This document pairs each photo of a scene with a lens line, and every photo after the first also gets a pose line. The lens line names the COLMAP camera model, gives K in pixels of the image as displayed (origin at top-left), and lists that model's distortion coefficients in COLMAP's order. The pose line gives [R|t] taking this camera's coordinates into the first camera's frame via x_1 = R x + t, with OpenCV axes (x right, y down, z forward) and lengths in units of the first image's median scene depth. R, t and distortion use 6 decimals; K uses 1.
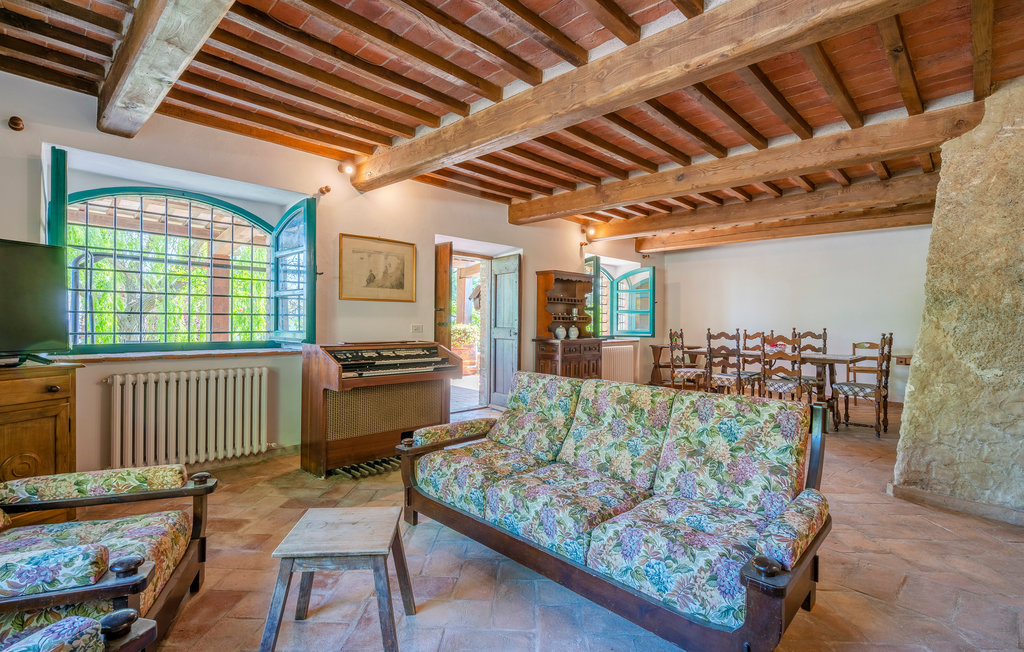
lens RADIAL K [[481.5, 0, 510.3], [0, 481.5, 330.9], [0, 0, 1]] dist [0.018177, 0.000627]
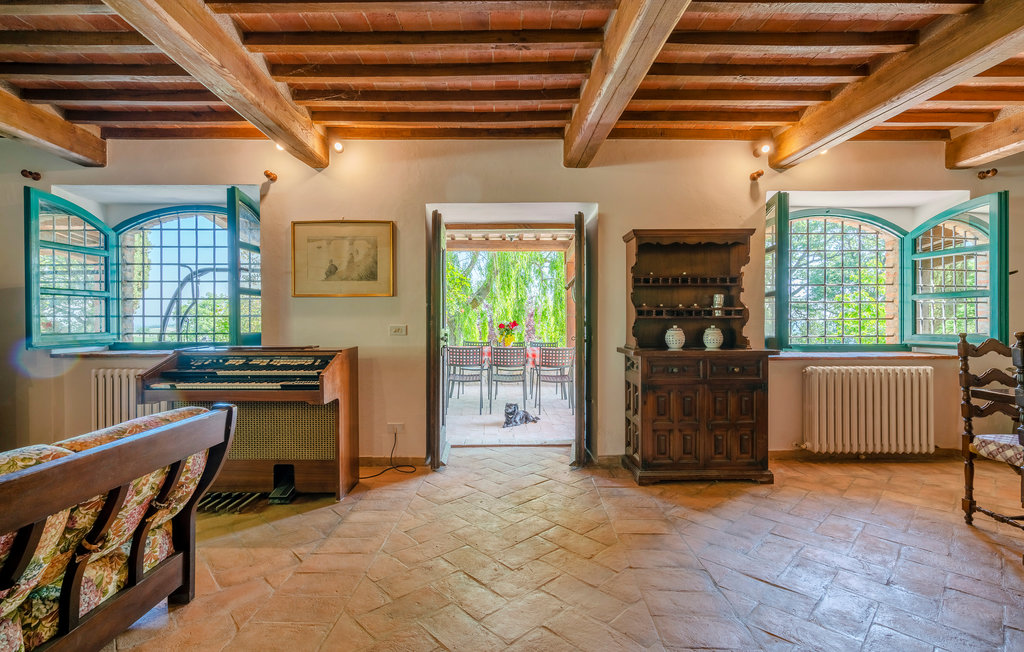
lens RADIAL K [[519.3, 0, 509.9], [0, 519.3, 319.5], [0, 0, 1]] dist [0.007330, 0.000951]
pose [[0.700685, -0.011528, -0.713378, 0.522548], [-0.004023, 0.999790, -0.020108, -0.006720], [0.713460, 0.016960, 0.700491, 0.547917]]
